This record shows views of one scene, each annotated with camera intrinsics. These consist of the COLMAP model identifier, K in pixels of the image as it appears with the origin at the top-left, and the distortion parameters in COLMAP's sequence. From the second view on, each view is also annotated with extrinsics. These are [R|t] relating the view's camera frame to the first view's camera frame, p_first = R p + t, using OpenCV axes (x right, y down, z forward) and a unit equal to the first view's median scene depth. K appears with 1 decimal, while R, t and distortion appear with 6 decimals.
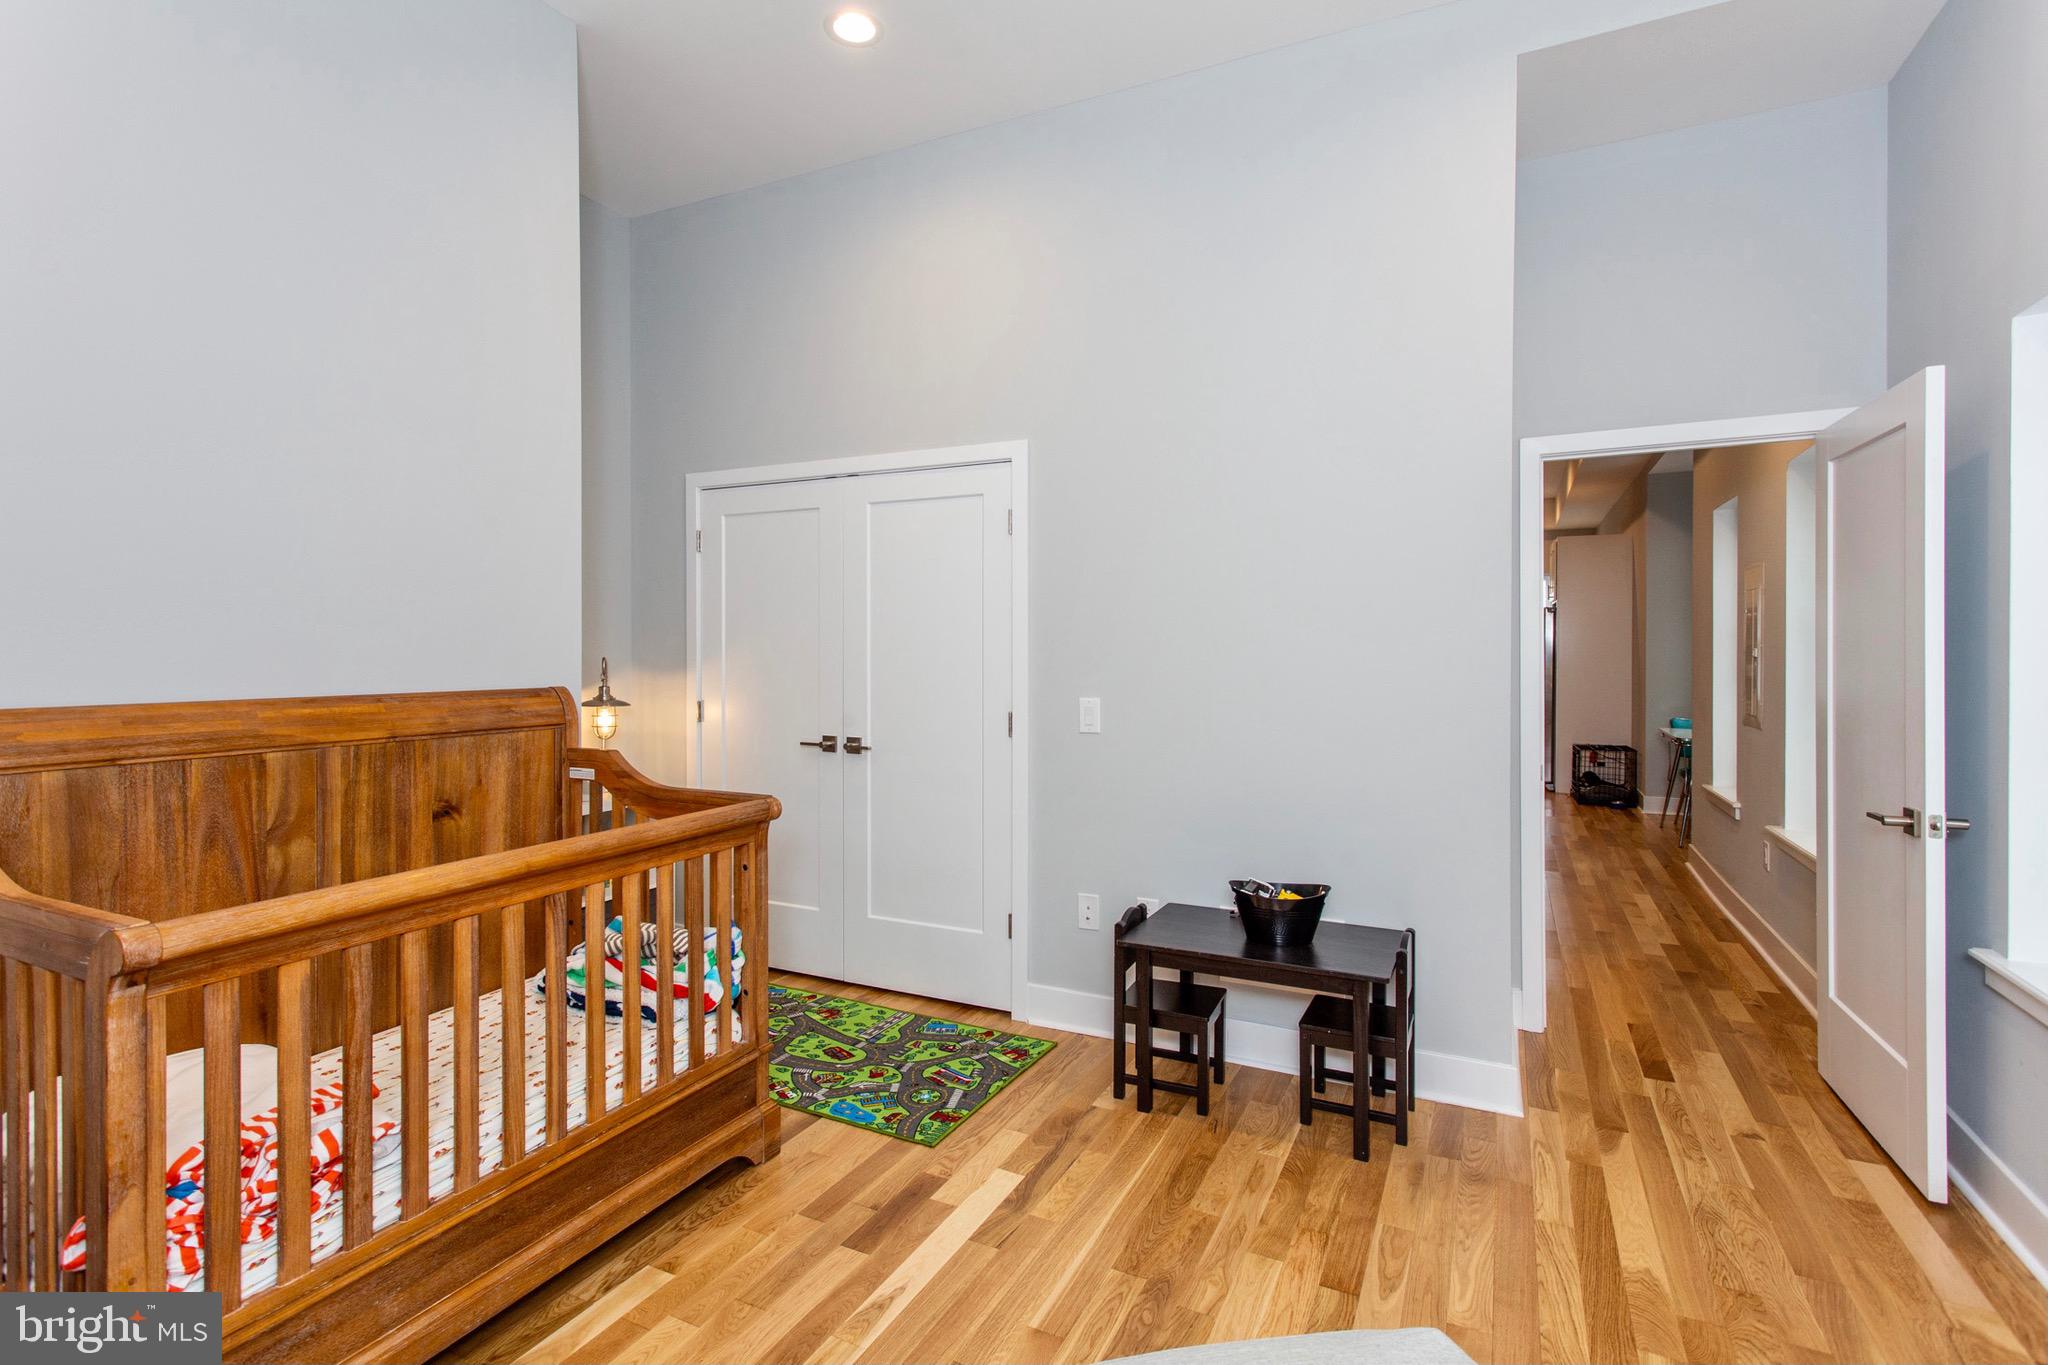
lens RADIAL K [[972.0, 0, 1018.8], [0, 972.0, 668.0], [0, 0, 1]] dist [0.001806, 0.001071]
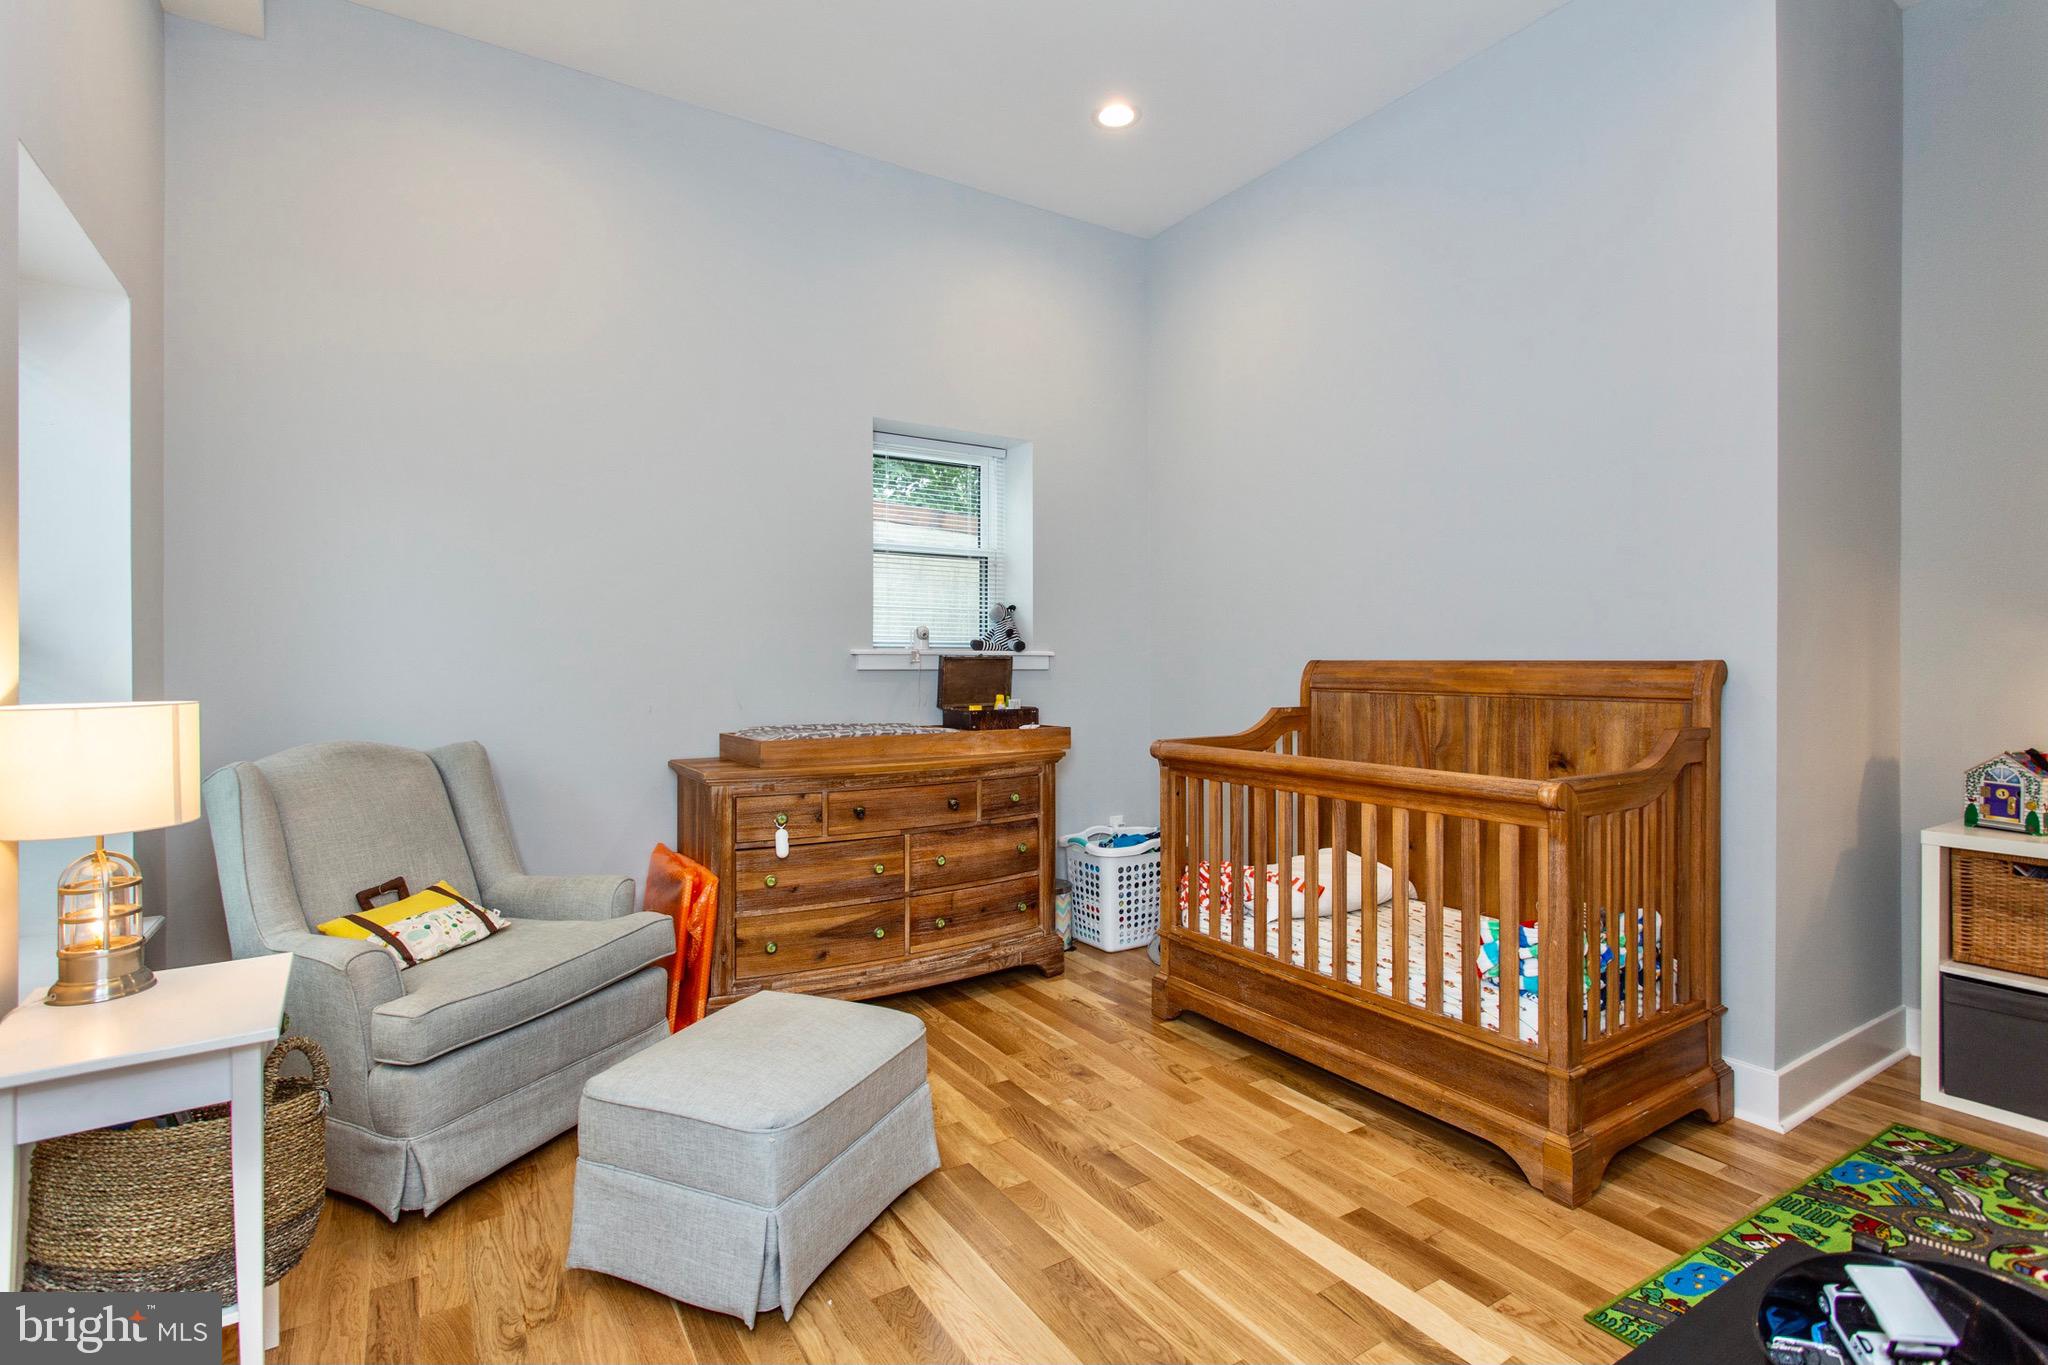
lens RADIAL K [[972.0, 0, 1013.9], [0, 972.0, 666.4], [0, 0, 1]] dist [0.001806, 0.001071]
pose [[-0.516098, 0.007126, -0.856500, 0.825958], [-0.013920, 0.999764, 0.016706, 0.024165], [0.856416, 0.020545, -0.515877, 1.156271]]
